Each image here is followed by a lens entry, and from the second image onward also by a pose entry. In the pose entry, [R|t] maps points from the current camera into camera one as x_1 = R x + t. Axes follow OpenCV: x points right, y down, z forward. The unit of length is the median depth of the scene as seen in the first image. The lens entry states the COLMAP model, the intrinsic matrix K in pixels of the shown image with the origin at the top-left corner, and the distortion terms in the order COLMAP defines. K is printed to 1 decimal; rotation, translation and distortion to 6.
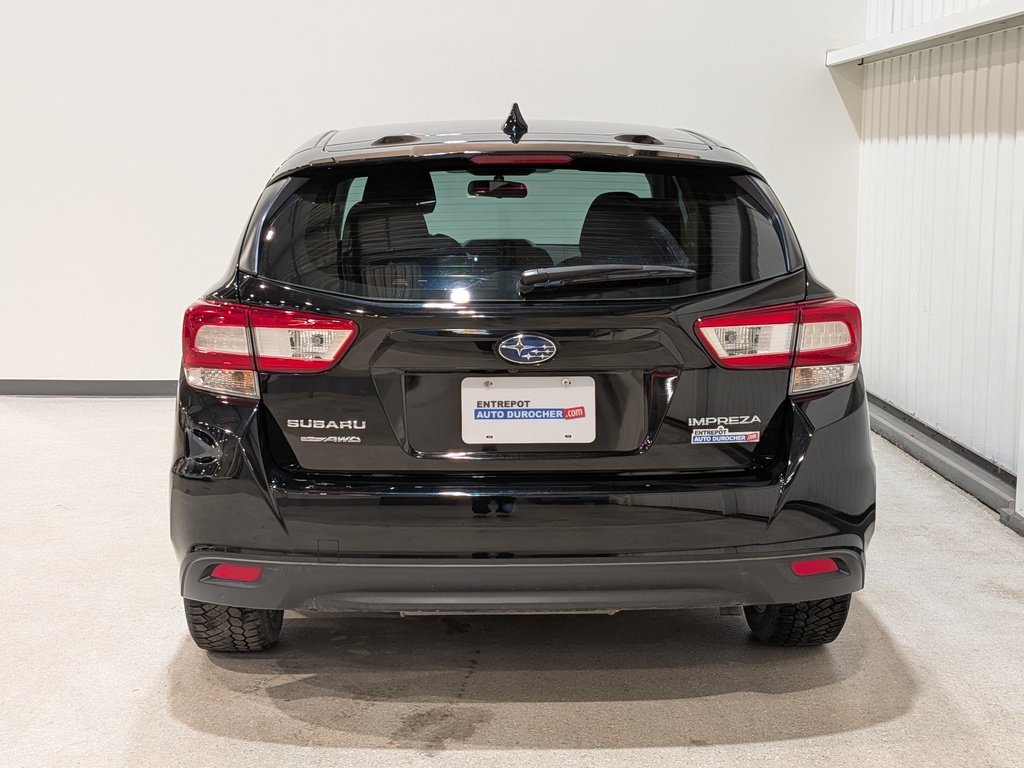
lens RADIAL K [[1461.2, 0, 477.3], [0, 1461.2, 385.1], [0, 0, 1]] dist [0.115544, -0.117923]
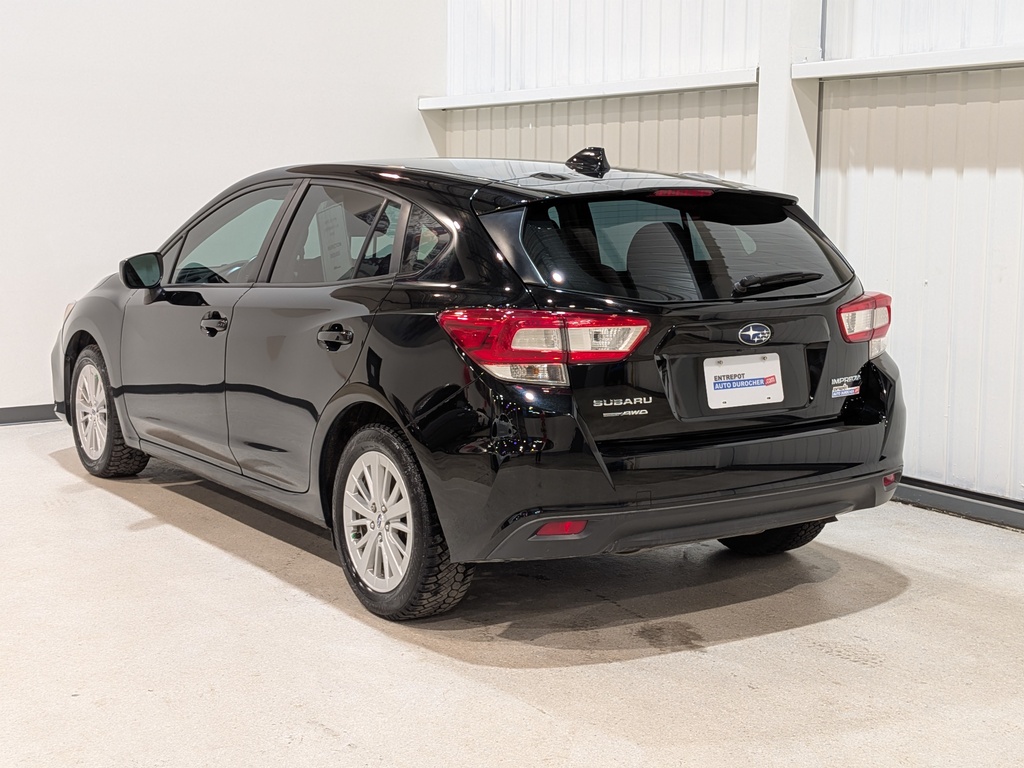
lens RADIAL K [[1461.2, 0, 477.3], [0, 1461.2, 385.1], [0, 0, 1]] dist [0.115544, -0.117923]
pose [[0.850040, -0.063138, 0.522921, -0.865769], [0.072316, 0.997378, 0.002870, -0.000164], [-0.521731, 0.035376, 0.852376, -0.007726]]
